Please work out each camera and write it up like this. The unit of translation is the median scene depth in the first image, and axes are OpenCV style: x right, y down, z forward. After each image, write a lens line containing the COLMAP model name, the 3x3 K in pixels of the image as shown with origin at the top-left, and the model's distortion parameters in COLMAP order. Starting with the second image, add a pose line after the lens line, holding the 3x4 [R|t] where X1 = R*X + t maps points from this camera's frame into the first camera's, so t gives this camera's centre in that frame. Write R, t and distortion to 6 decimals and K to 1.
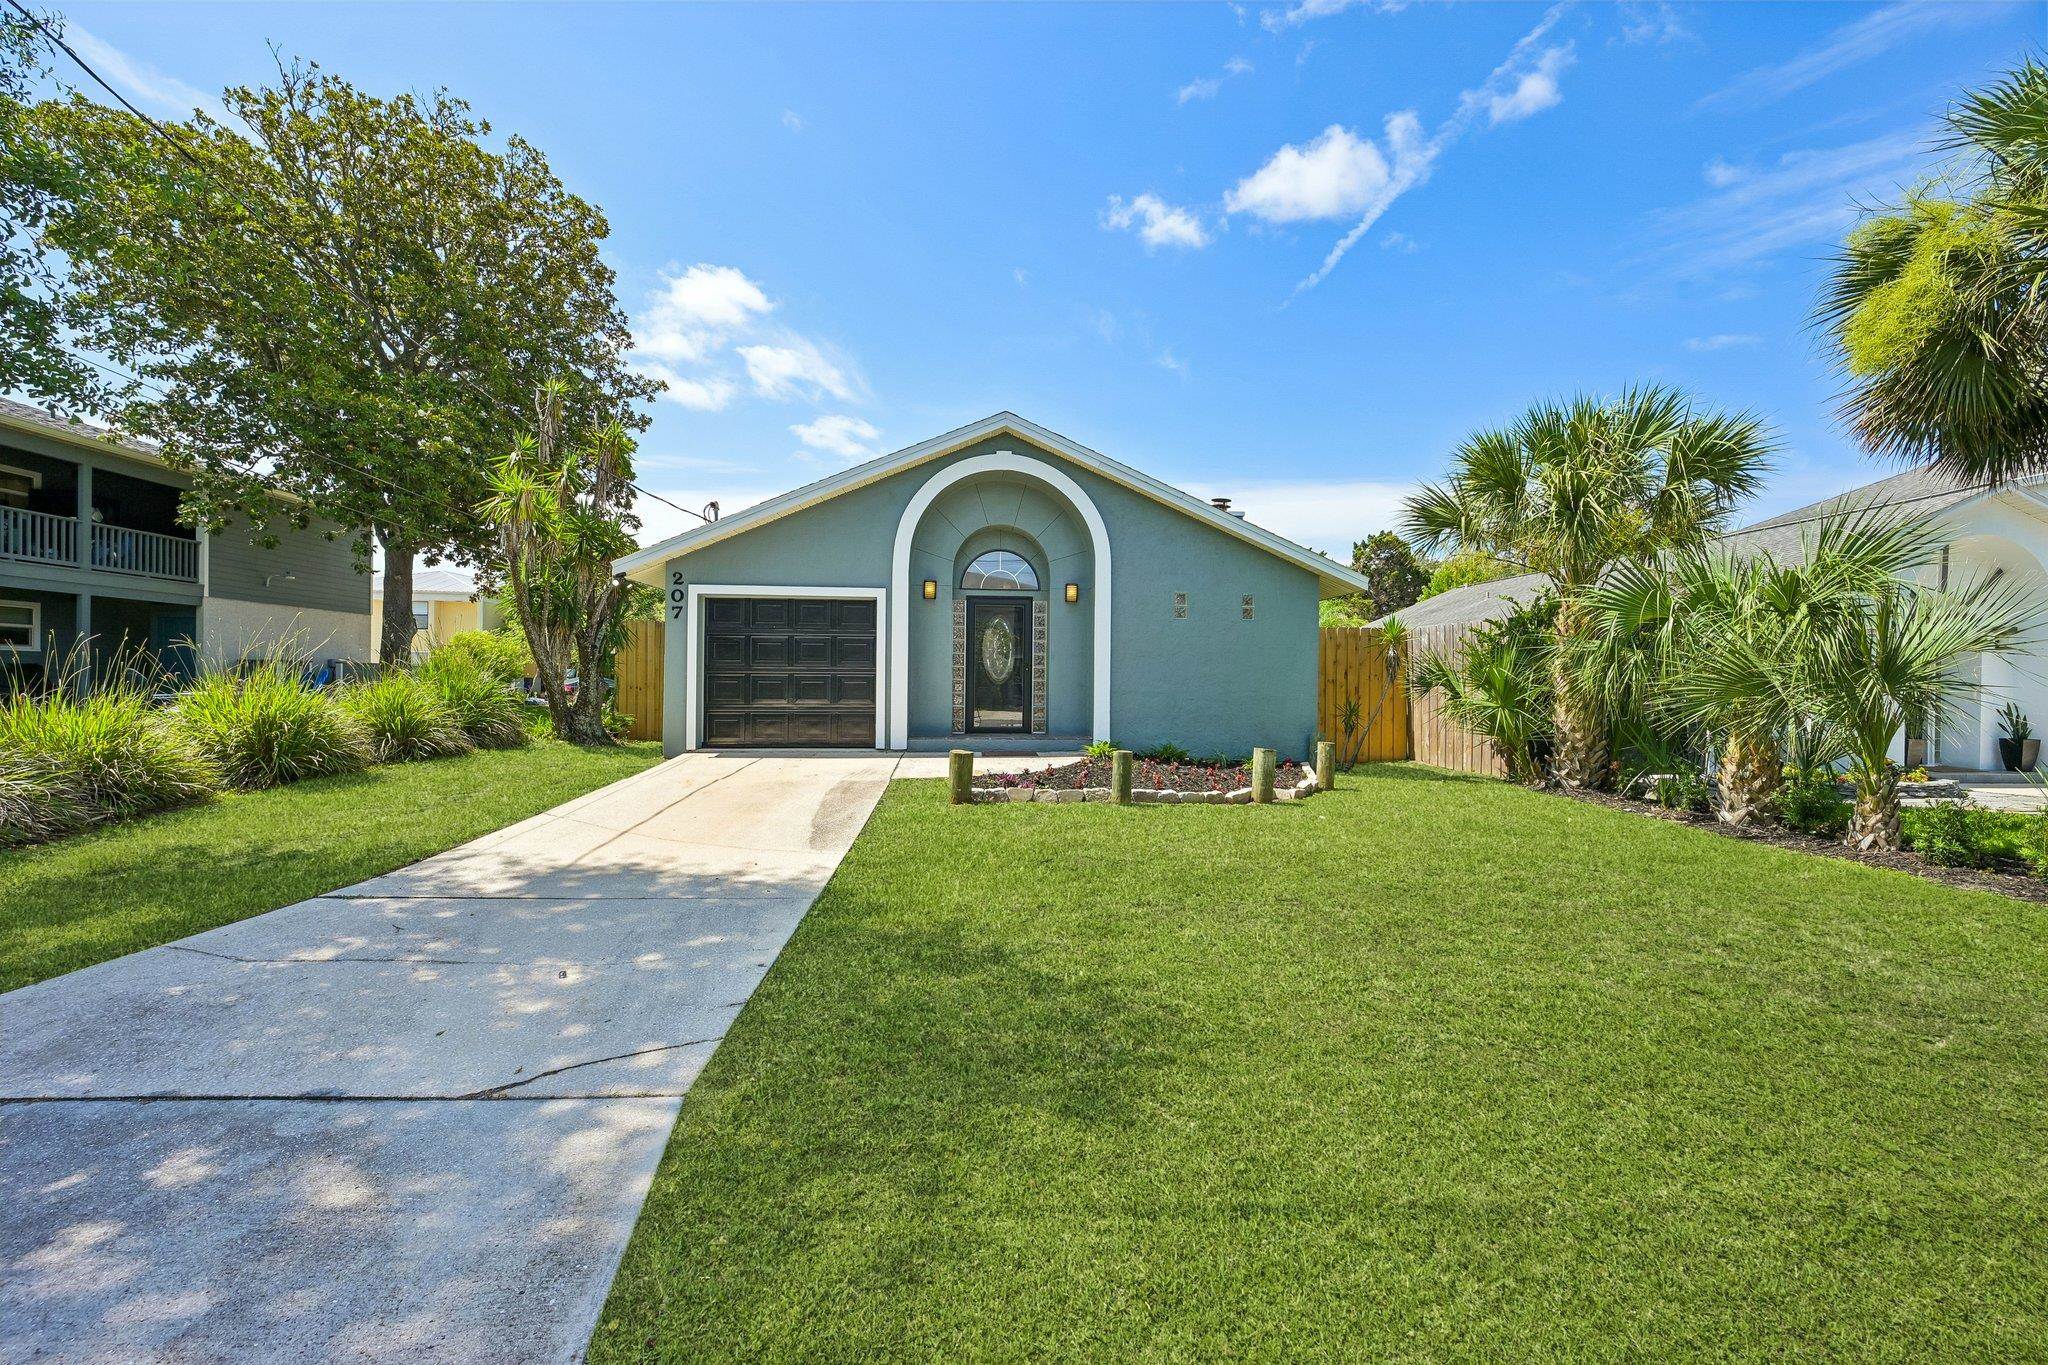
lens RADIAL K [[813.8, 0, 1027.0], [0, 813.8, 681.5], [0, 0, 1]] dist [0.003011, -0.001332]
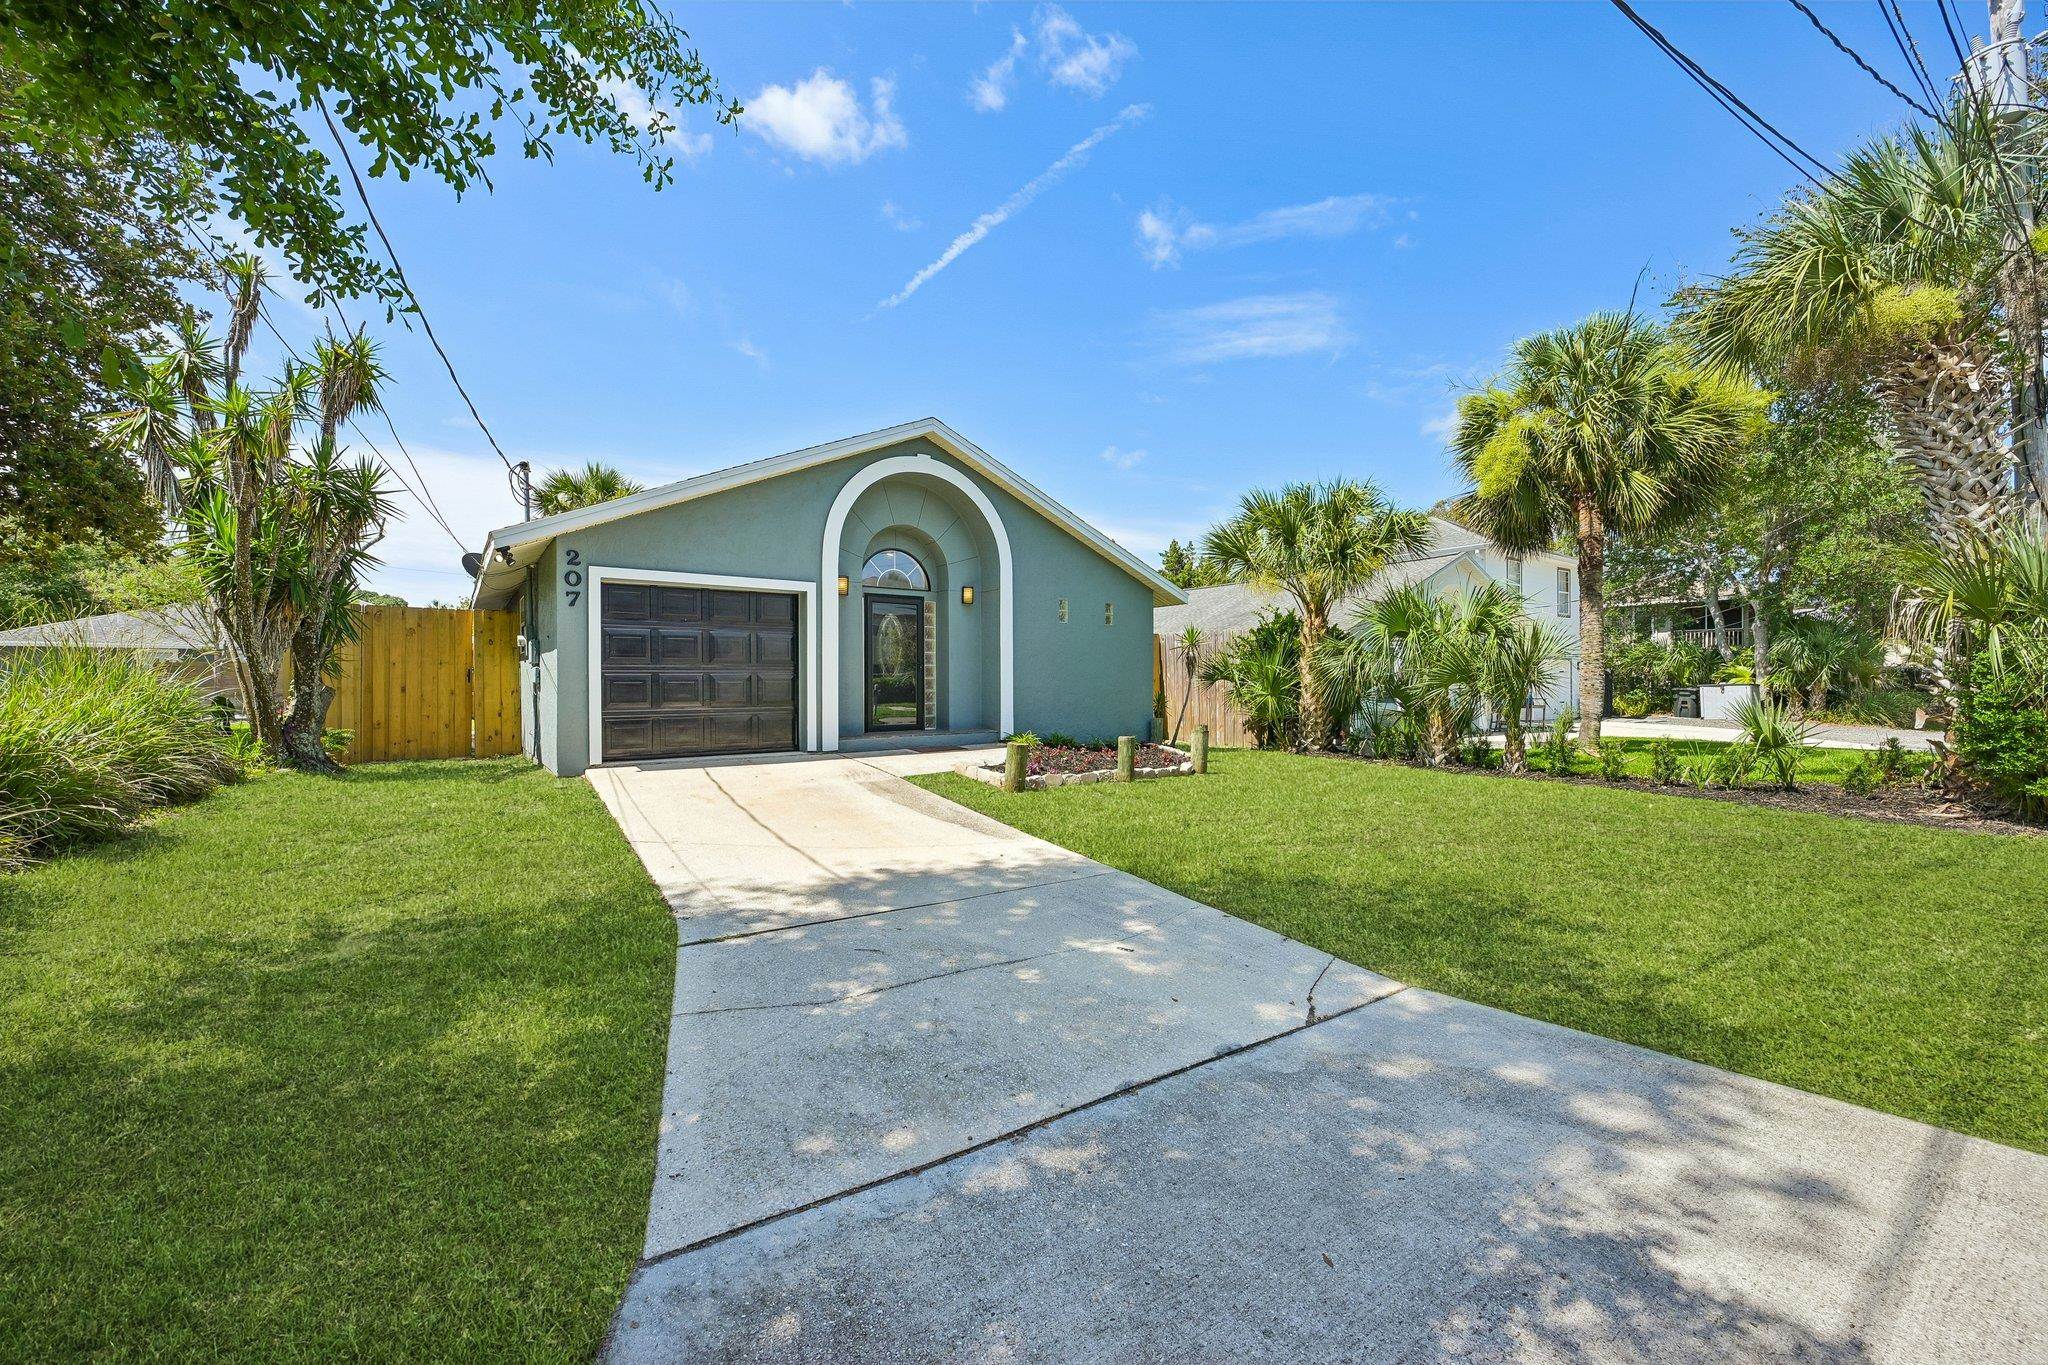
lens RADIAL K [[813.8, 0, 1035.2], [0, 813.8, 677.1], [0, 0, 1]] dist [0.003011, -0.001332]
pose [[0.851832, -0.008183, 0.523750, -0.451162], [0.010351, 0.999946, -0.001212, 0.000206], [-0.523712, 0.006453, 0.851871, 0.052944]]
